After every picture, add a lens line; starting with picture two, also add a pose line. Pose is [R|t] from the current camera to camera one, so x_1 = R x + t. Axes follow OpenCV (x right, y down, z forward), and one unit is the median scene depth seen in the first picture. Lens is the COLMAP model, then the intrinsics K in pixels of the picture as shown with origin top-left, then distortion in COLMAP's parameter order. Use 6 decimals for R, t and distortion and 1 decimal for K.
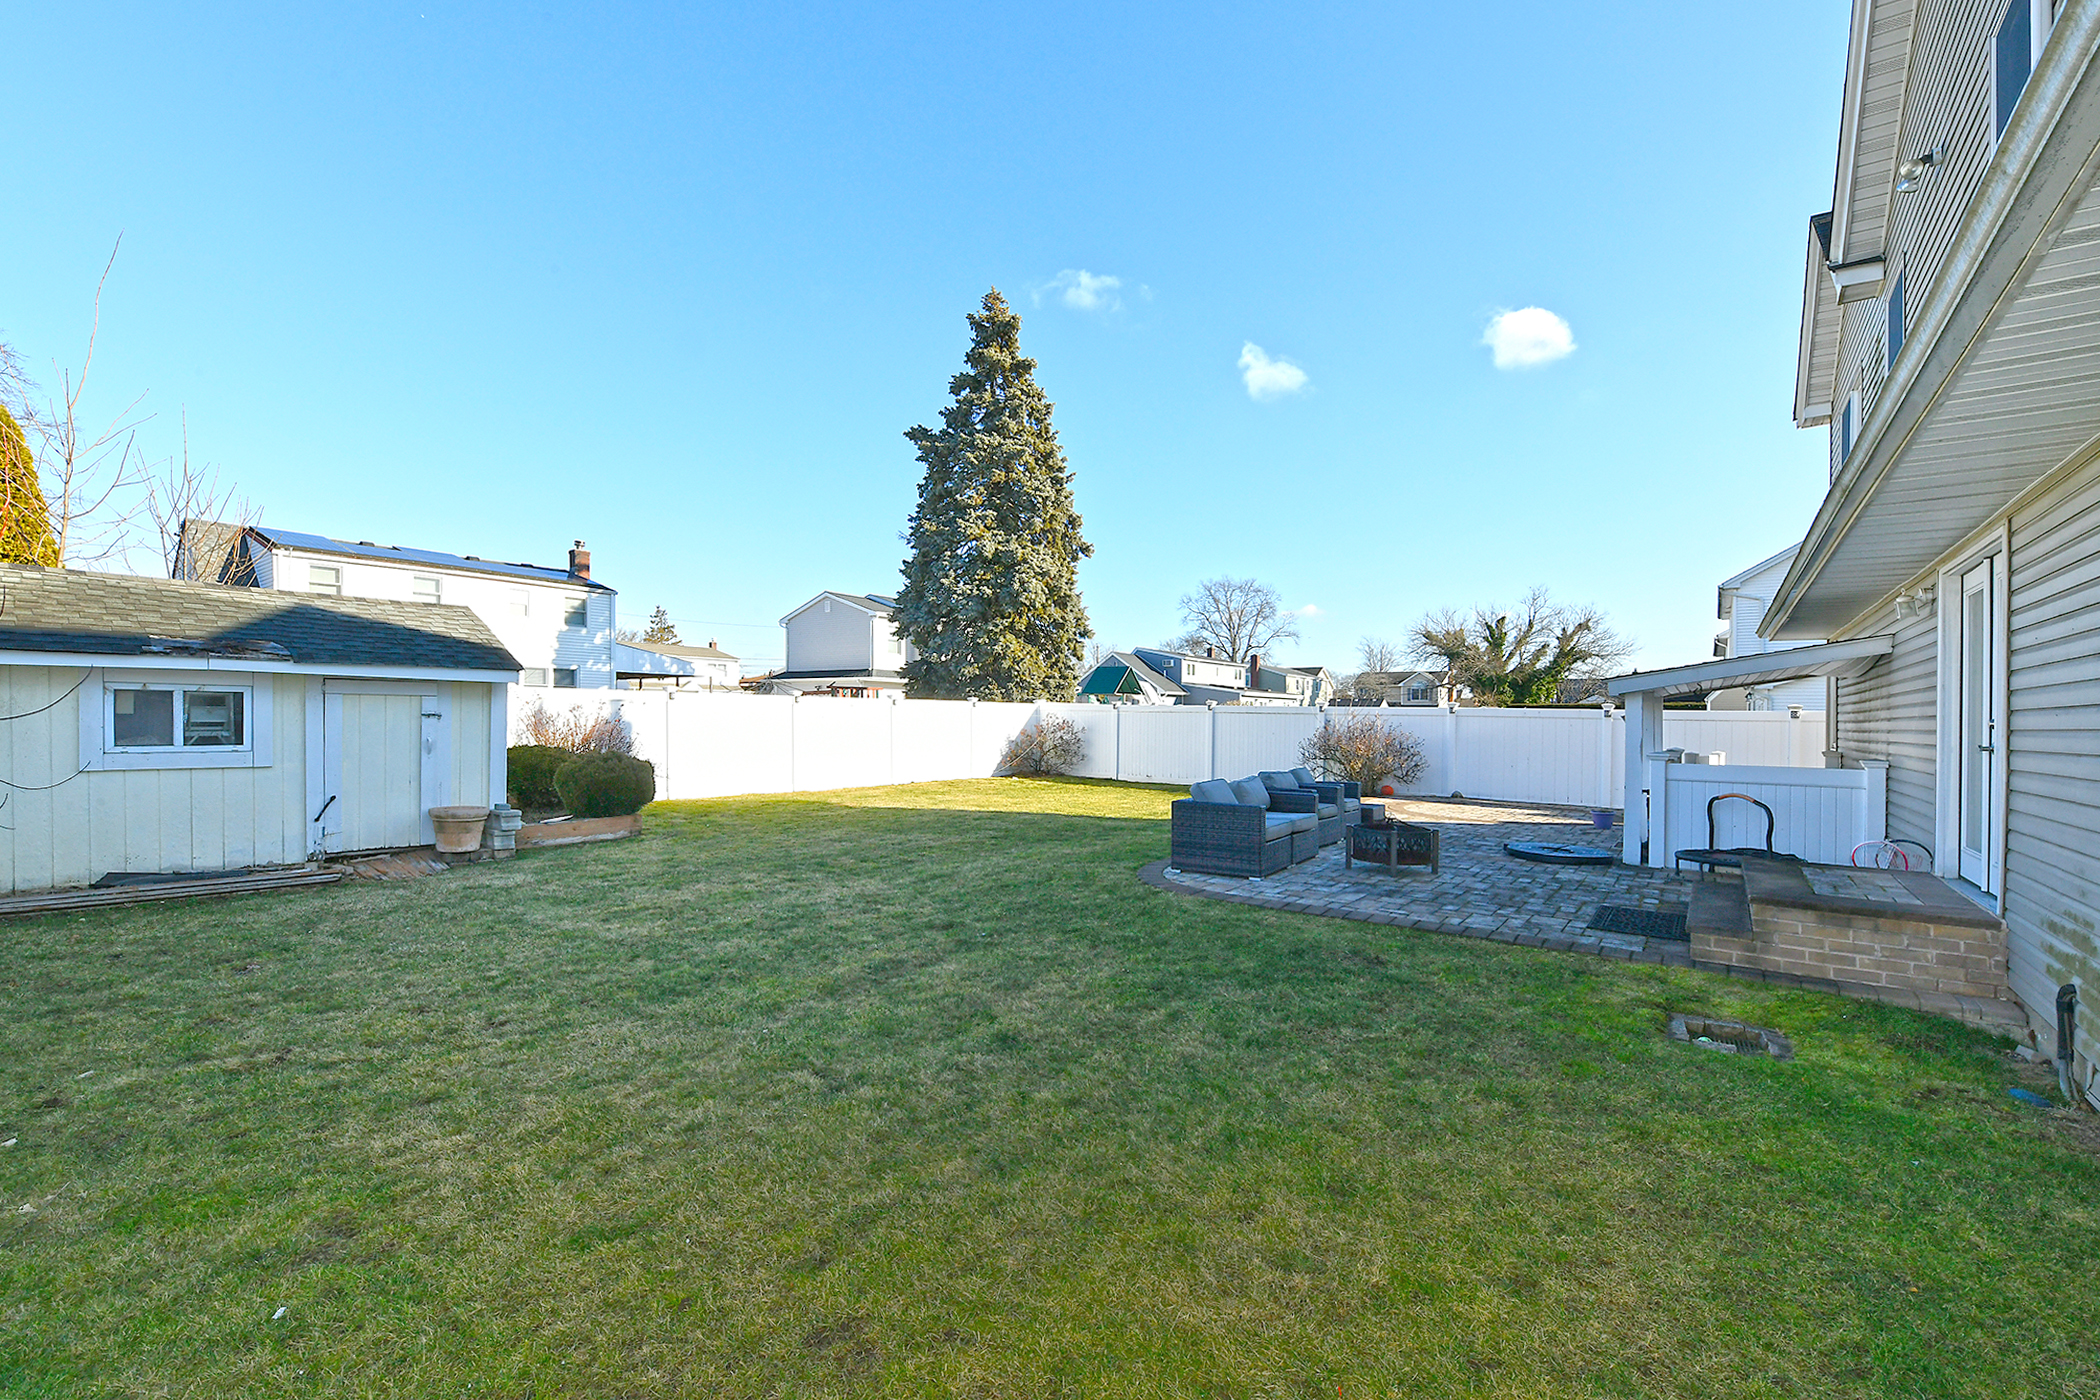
lens RADIAL K [[882.4, 0, 1053.9], [0, 882.4, 716.4], [0, 0, 1]] dist [-0.002872, -0.000306]
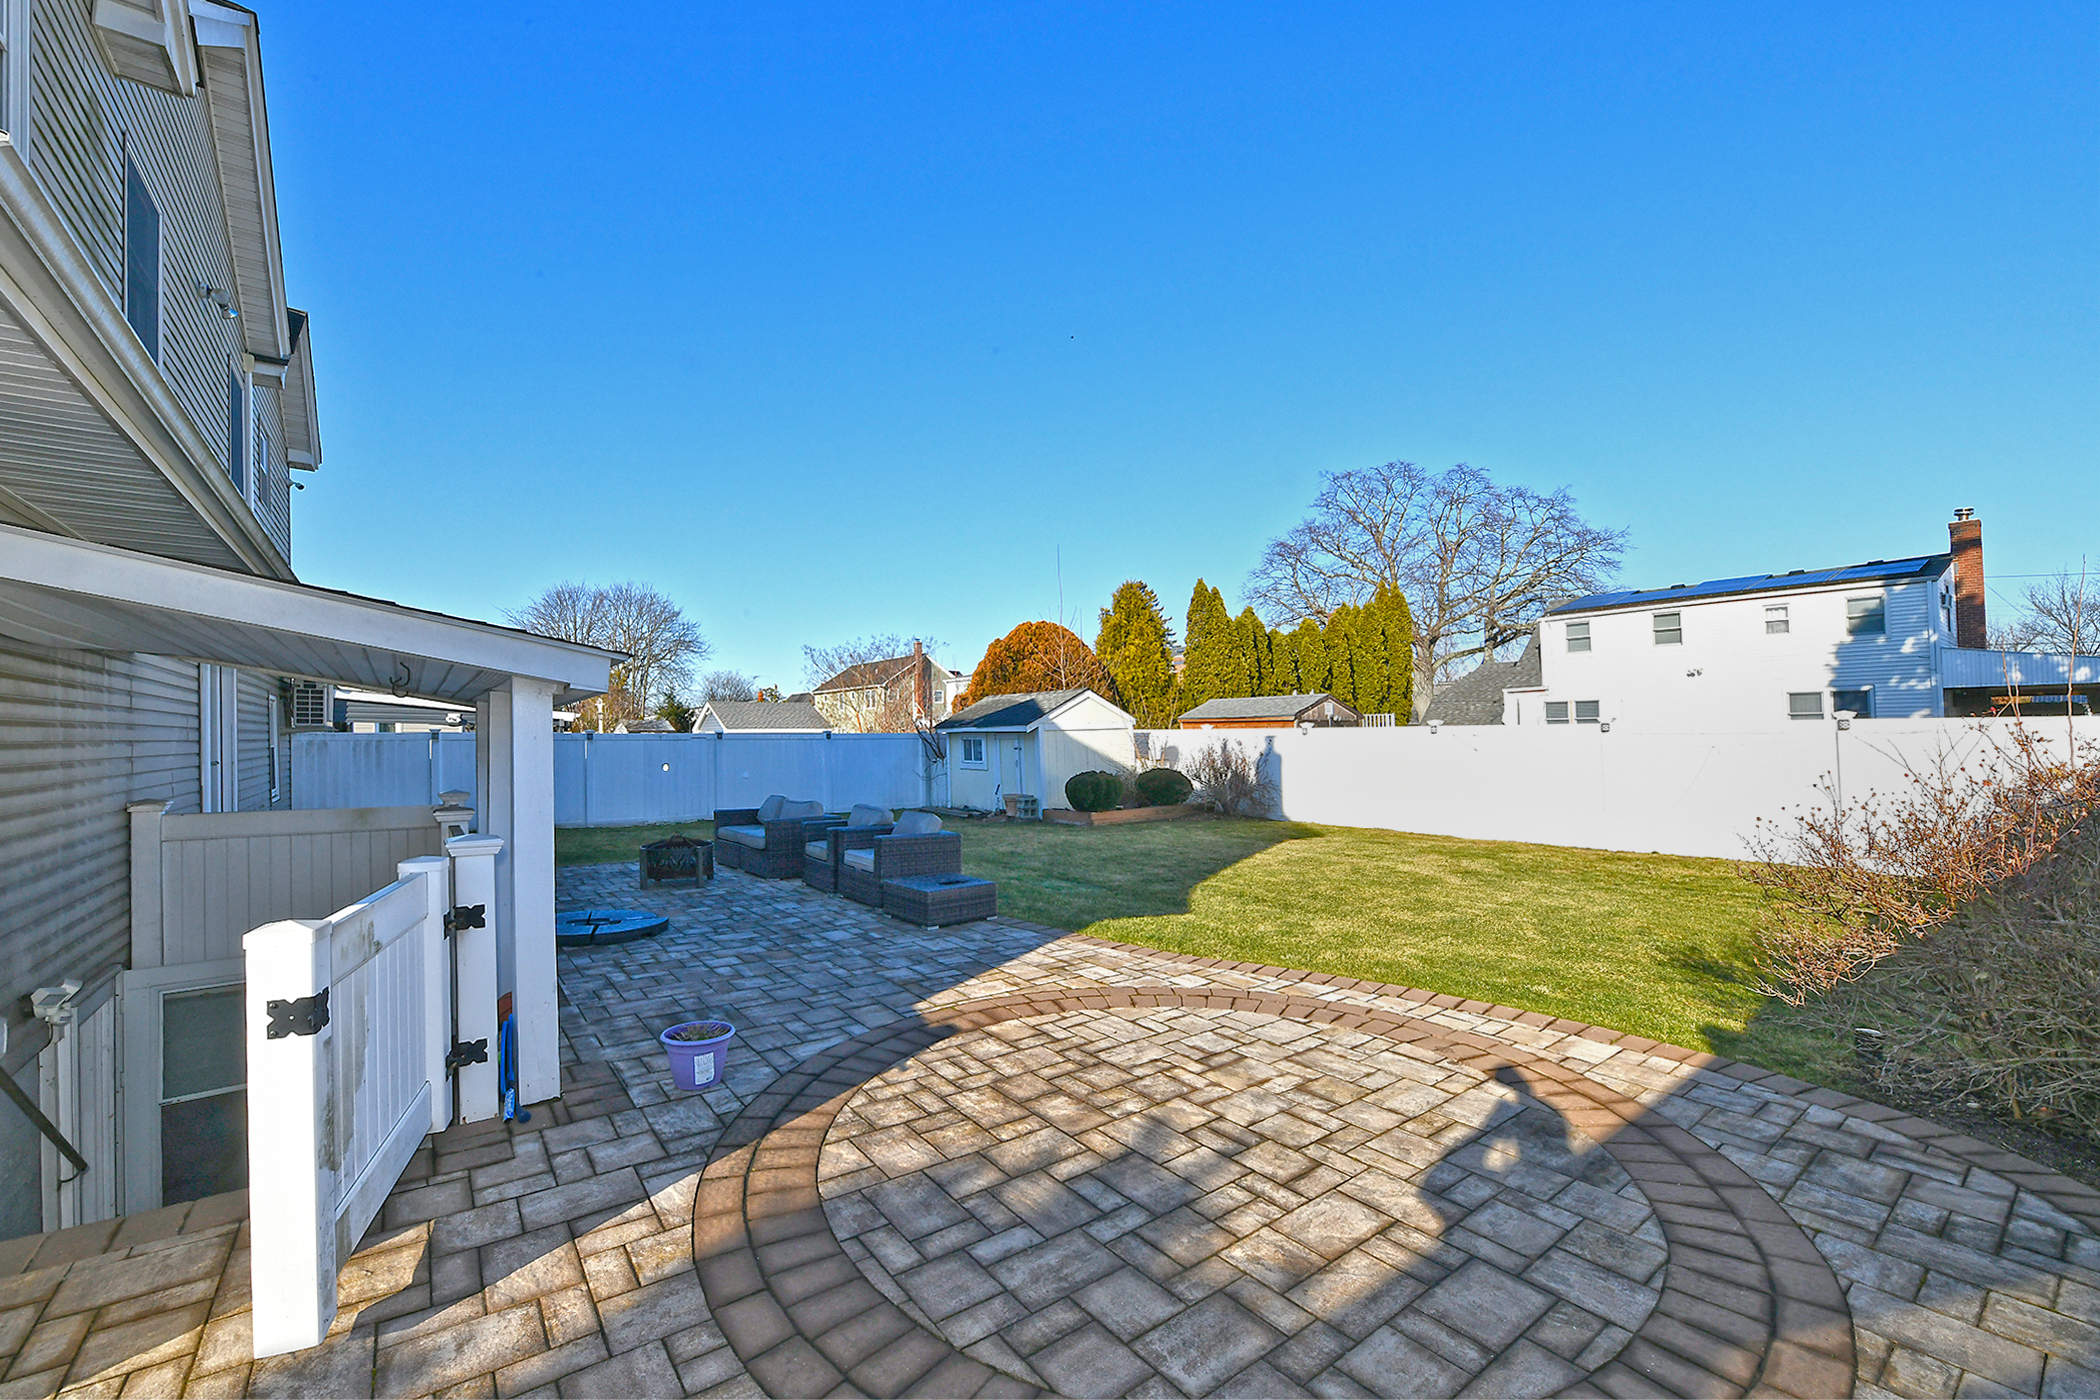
lens RADIAL K [[867.0, 0, 1046.5], [0, 867.0, 745.0], [0, 0, 1]] dist [0.000032, -0.000053]
pose [[-0.275228, -0.010323, -0.961324, 0.436021], [-0.001849, 0.999946, -0.010209, 0.003906], [0.961377, -0.001032, -0.275232, 0.586547]]
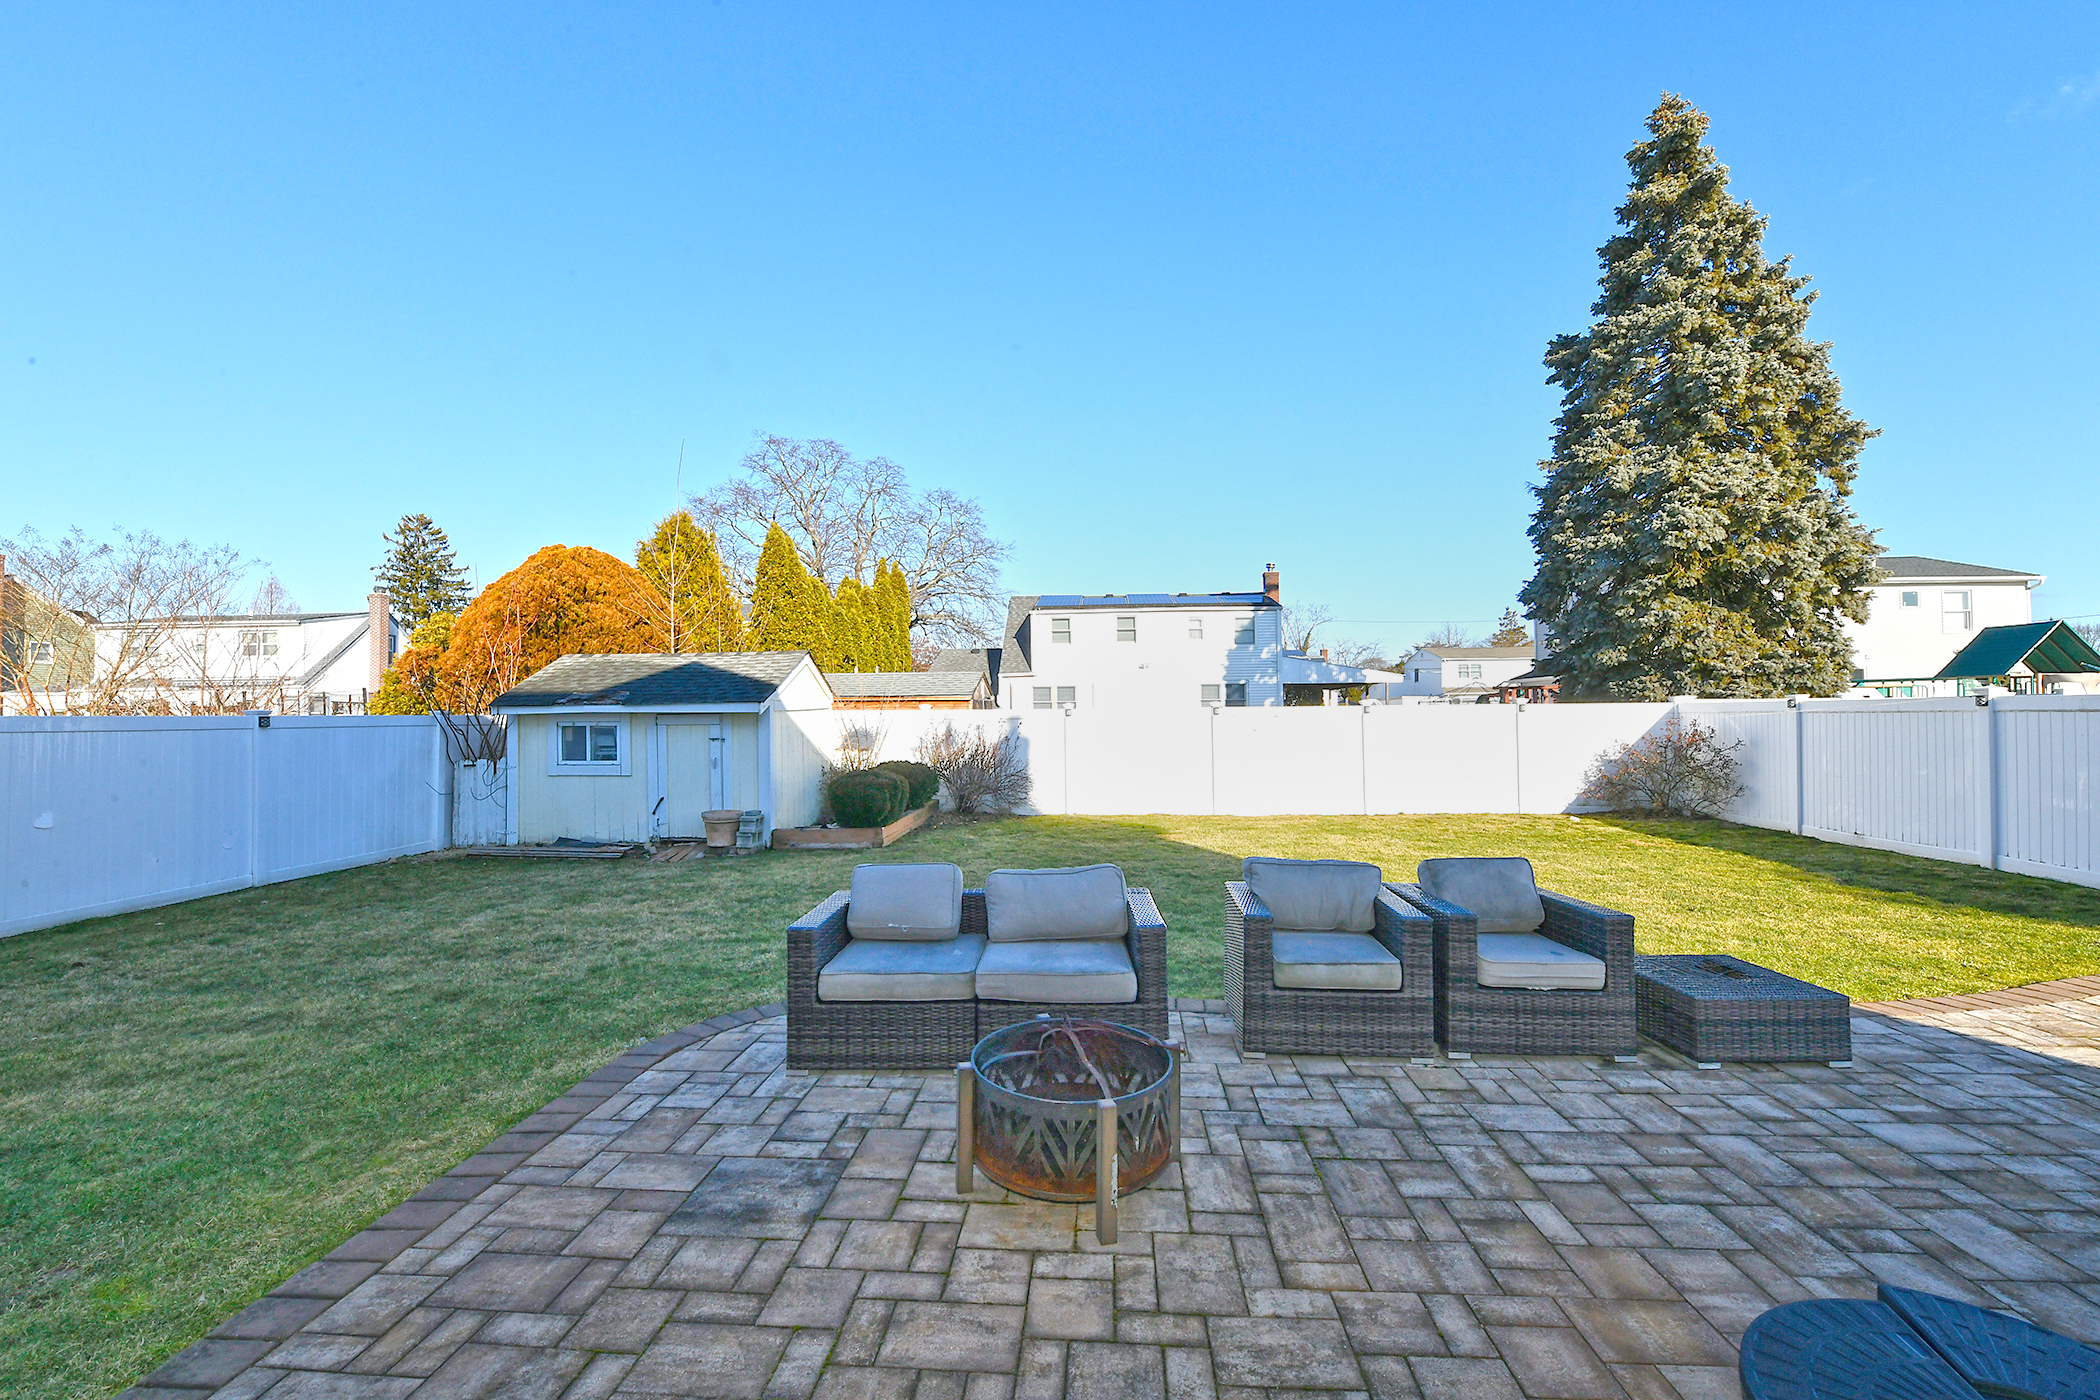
lens RADIAL K [[847.0, 0, 1046.1], [0, 847.0, 709.2], [0, 0, 1]] dist [0.001214, -0.004978]
pose [[0.543883, -0.028824, -0.838666, 0.222754], [0.018011, 0.999581, -0.022675, -0.003085], [0.838968, -0.002773, 0.544174, 0.259898]]
